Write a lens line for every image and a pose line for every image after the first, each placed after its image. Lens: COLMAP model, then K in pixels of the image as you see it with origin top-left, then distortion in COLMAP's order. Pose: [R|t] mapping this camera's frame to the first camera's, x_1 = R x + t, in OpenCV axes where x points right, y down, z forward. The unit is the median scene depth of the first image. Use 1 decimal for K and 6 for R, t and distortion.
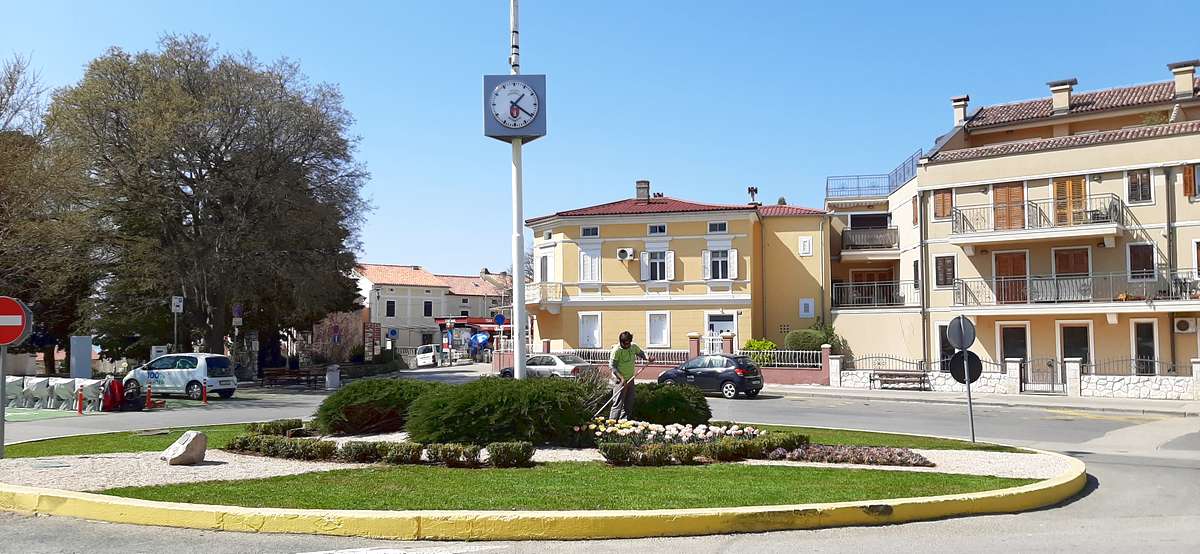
lens RADIAL K [[922.4, 0, 601.7], [0, 922.4, 280.4], [0, 0, 1]] dist [-0.009977, -0.016103]
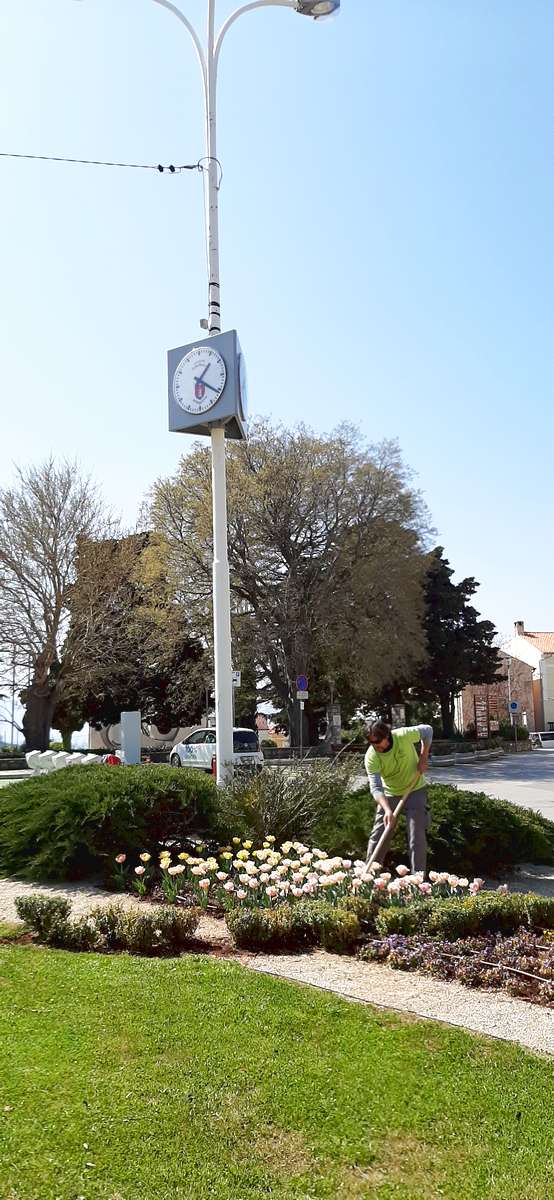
lens RADIAL K [[922.4, 0, 275.1], [0, 922.4, 596.7], [0, 0, 1]] dist [-0.009977, -0.016103]
pose [[0.817896, -0.073619, -0.570637, 0.175260], [0.037861, 0.996517, -0.074298, 0.015666], [0.574119, 0.039163, 0.817834, 0.229684]]
